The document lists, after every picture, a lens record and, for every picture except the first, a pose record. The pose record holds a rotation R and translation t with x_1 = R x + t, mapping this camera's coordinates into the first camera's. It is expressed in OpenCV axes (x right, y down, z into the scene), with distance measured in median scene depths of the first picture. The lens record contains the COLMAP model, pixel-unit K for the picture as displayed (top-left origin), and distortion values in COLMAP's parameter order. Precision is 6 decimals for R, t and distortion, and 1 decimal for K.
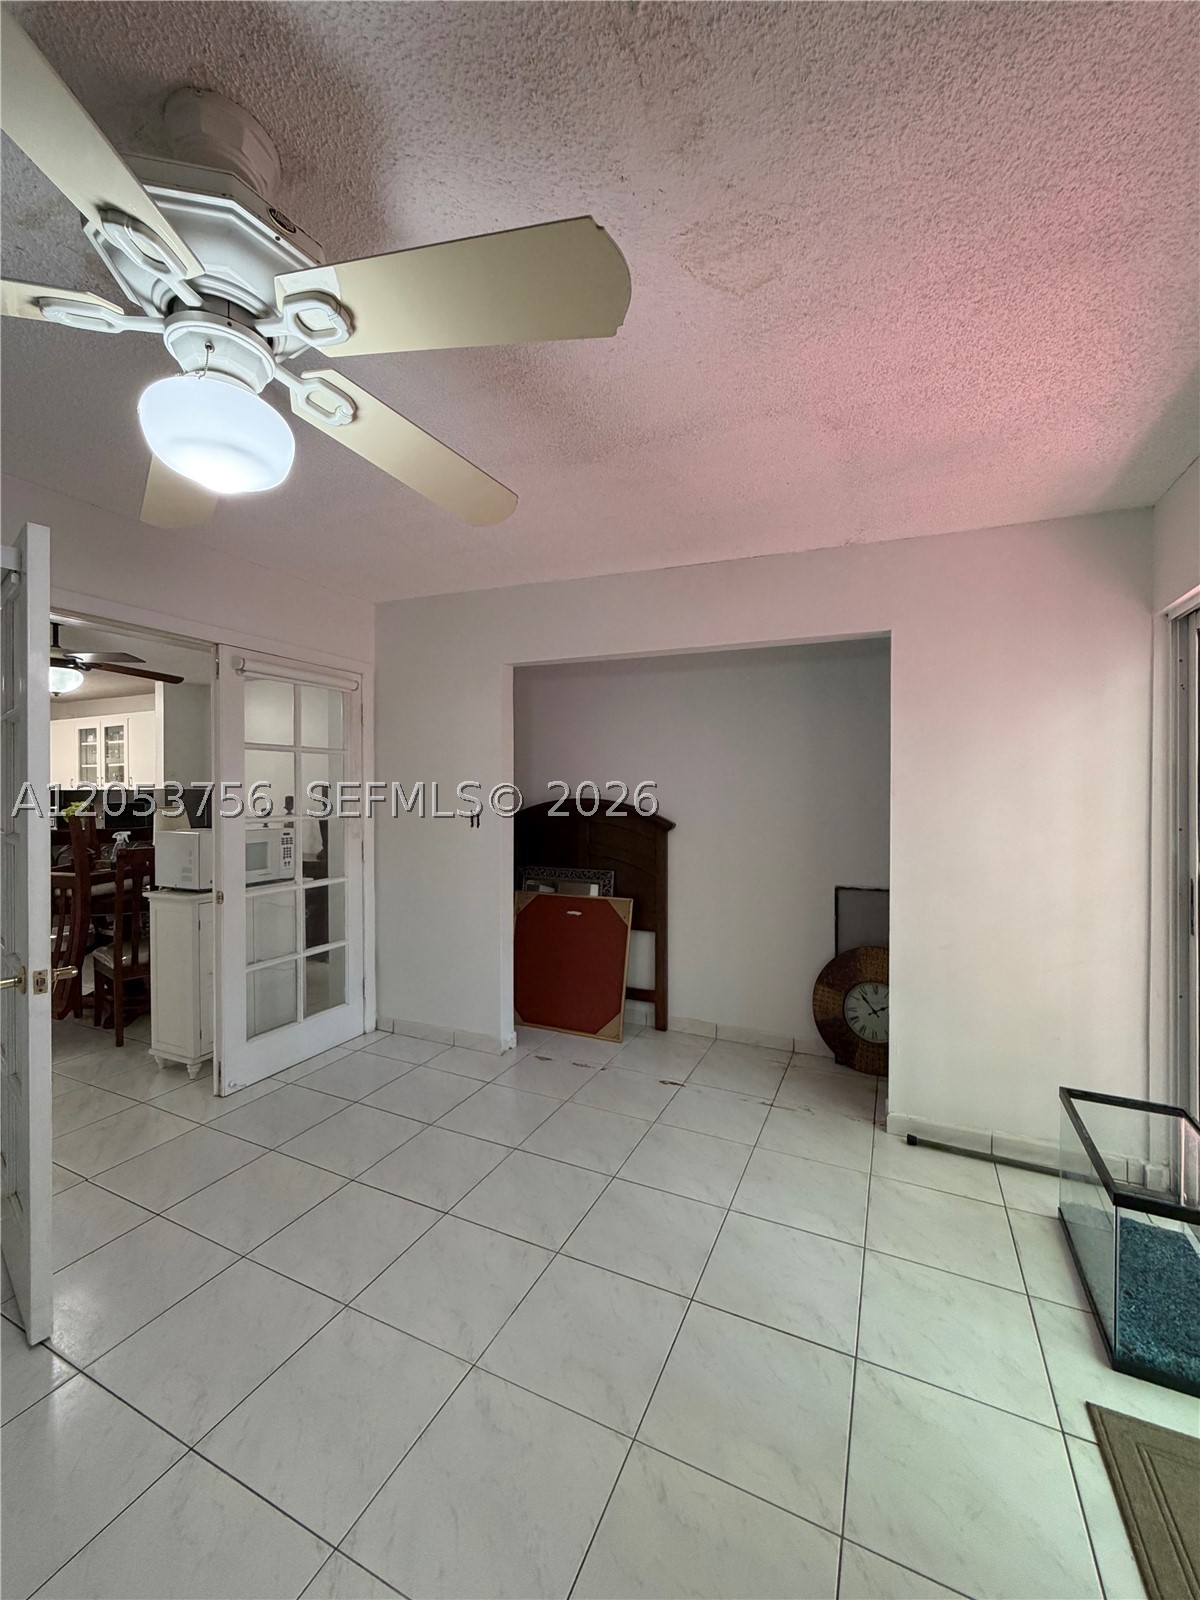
lens RADIAL K [[632.7, 0, 598.2], [0, 632.7, 800.8], [0, 0, 1]] dist [-0.002612, -0.000191]
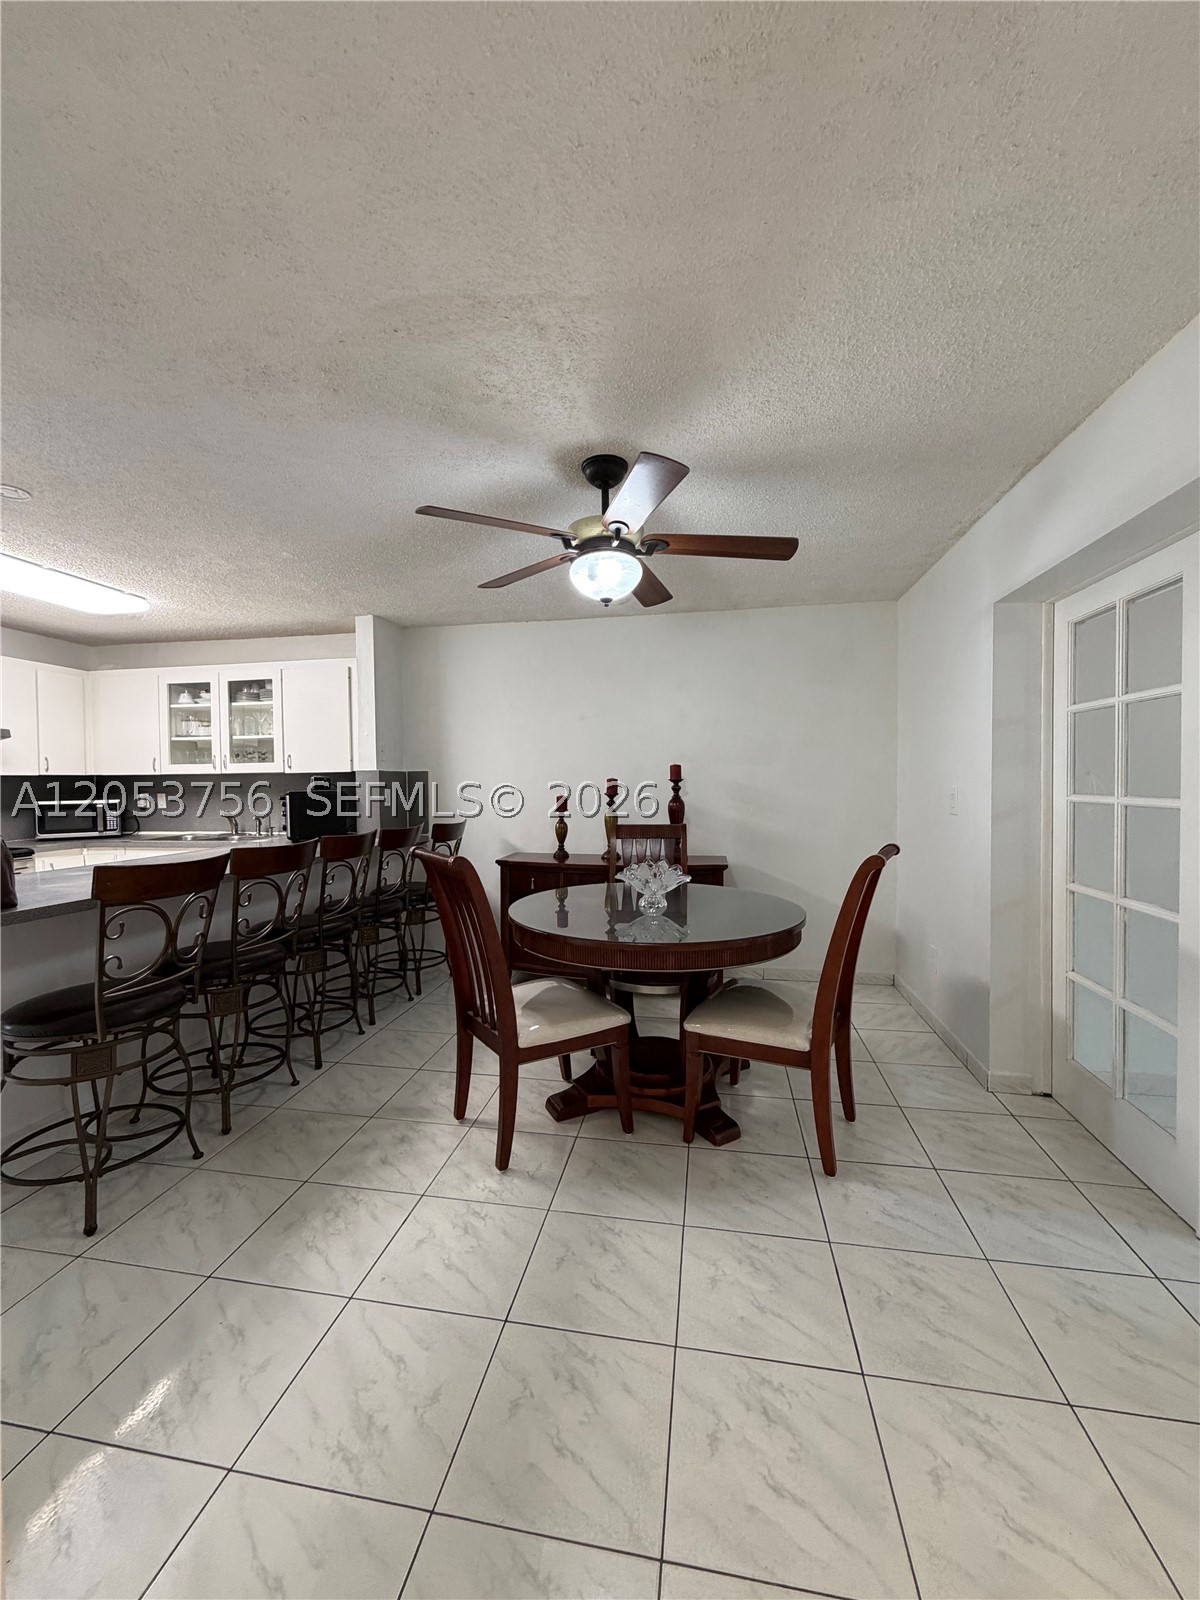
lens RADIAL K [[644.5, 0, 600.0], [0, 644.5, 800.0], [0, 0, 1]] dist [0.001686, 0.000037]
pose [[0.970602, -0.018180, 0.240003, -0.580256], [0.014240, 0.999734, 0.018141, 0.003830], [-0.240269, -0.014190, 0.970603, 0.239810]]
